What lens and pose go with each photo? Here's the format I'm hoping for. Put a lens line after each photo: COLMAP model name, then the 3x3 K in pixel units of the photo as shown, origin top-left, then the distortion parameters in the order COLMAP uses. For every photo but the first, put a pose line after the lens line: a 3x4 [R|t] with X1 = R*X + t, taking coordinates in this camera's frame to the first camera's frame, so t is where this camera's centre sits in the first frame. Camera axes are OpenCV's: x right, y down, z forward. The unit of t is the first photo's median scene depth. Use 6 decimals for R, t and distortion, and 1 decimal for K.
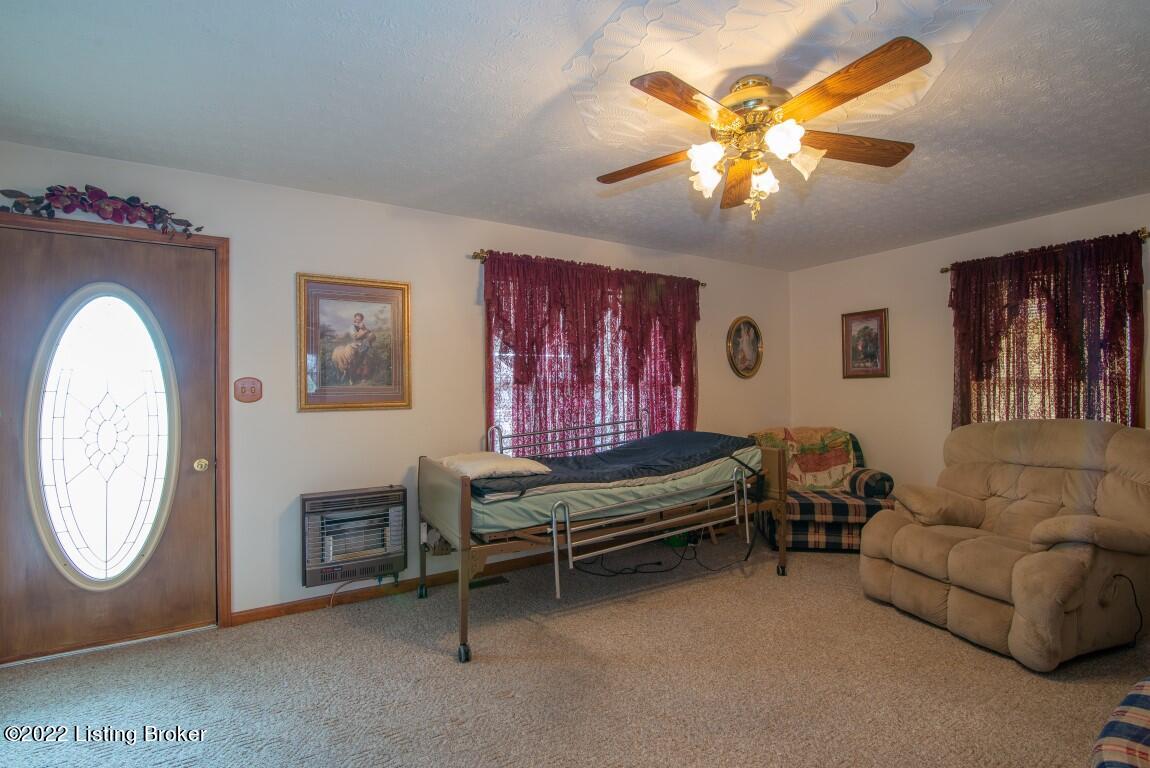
lens RADIAL K [[529.6, 0, 579.8], [0, 529.6, 385.7], [0, 0, 1]] dist [-0.003207, 0.000077]
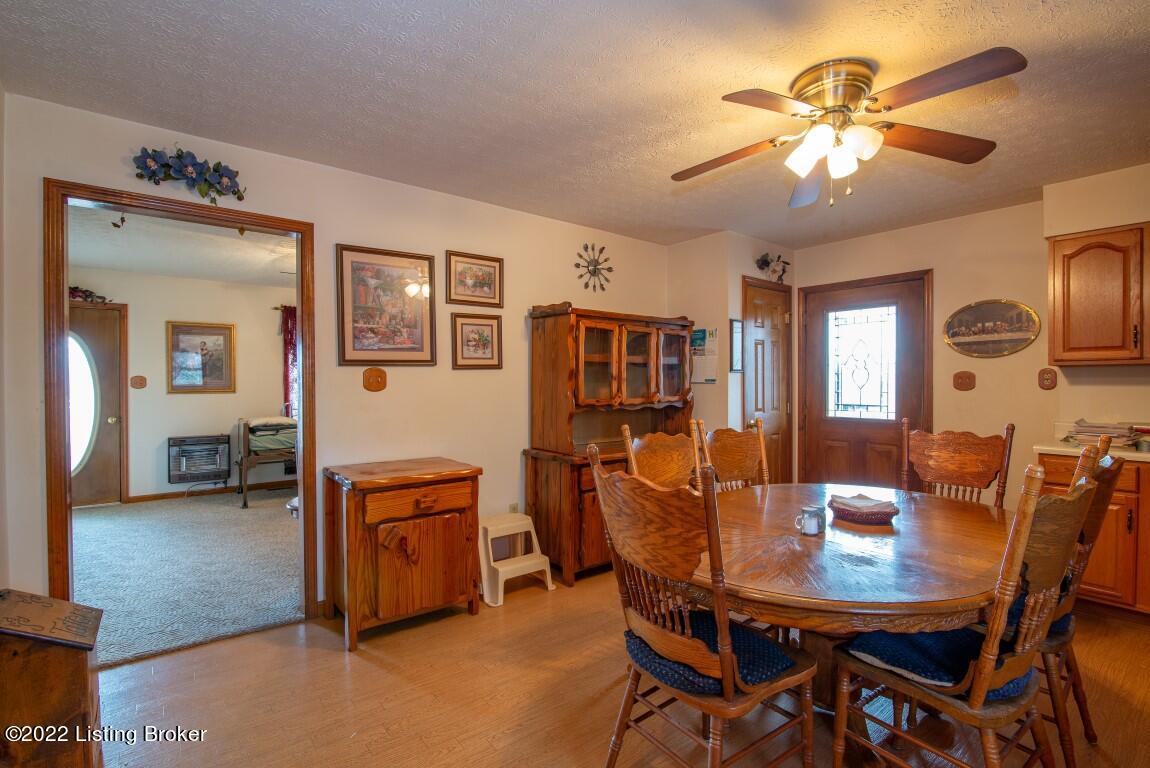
lens RADIAL K [[529.6, 0, 573.9], [0, 529.6, 385.6], [0, 0, 1]] dist [-0.003207, 0.000077]
pose [[0.992922, 0.009855, 0.118362, 0.709690], [-0.011738, 0.999815, 0.015222, -0.027126], [-0.118190, -0.016503, 0.992854, -1.081612]]
